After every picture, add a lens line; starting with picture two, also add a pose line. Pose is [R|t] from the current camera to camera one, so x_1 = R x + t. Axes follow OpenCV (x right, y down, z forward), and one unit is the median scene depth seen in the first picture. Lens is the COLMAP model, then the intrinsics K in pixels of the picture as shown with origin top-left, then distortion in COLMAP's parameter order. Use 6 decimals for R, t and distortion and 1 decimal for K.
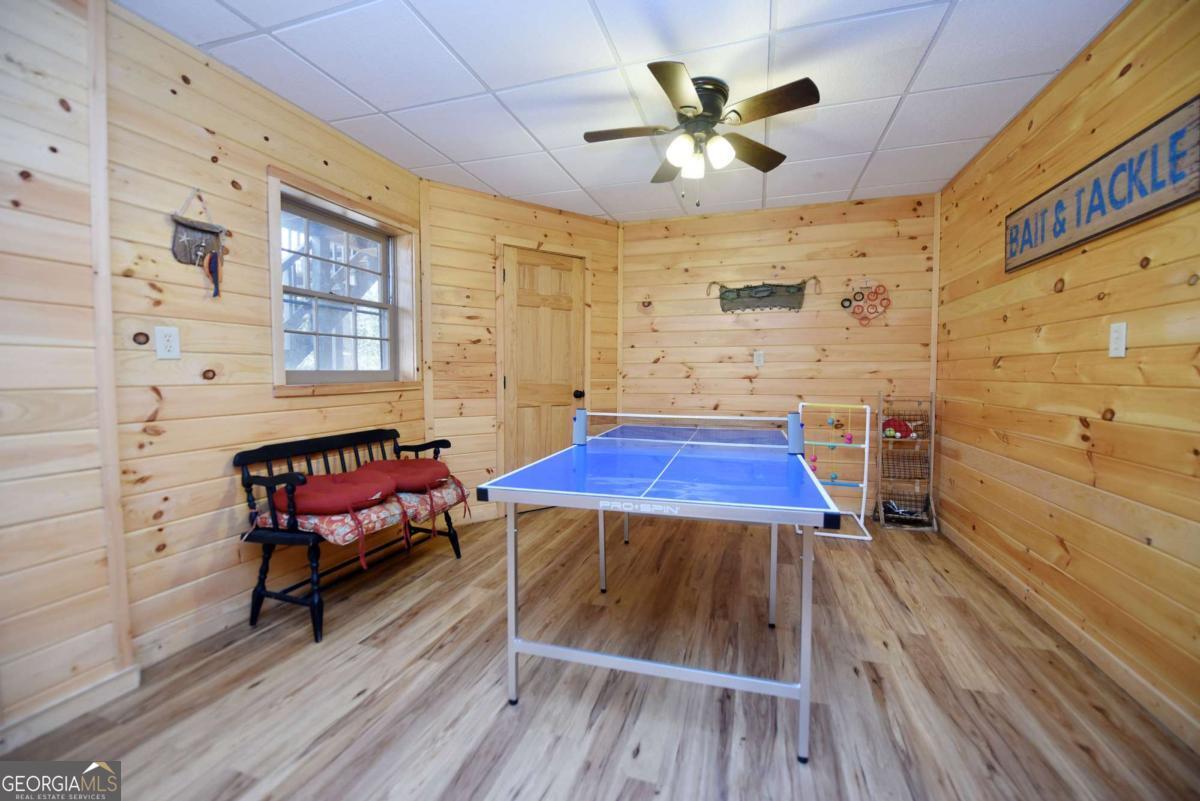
lens RADIAL K [[479.6, 0, 603.1], [0, 479.6, 396.2], [0, 0, 1]] dist [-0.015846, -0.002155]
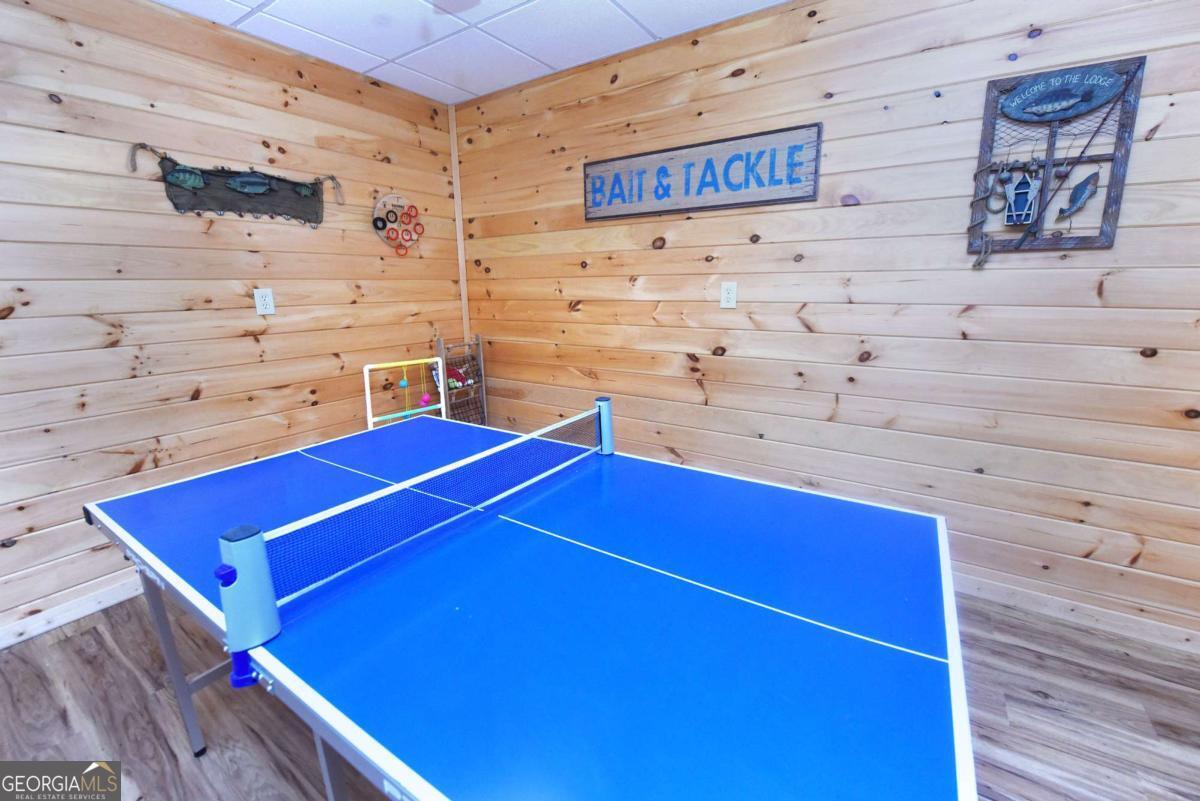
lens RADIAL K [[479.6, 0, 604.5], [0, 479.6, 394.6], [0, 0, 1]] dist [-0.015846, -0.002155]
pose [[0.268342, -0.214146, 0.939220, -0.161313], [0.055535, 0.976796, 0.206846, -0.070735], [-0.961722, -0.003345, 0.274008, 0.472507]]
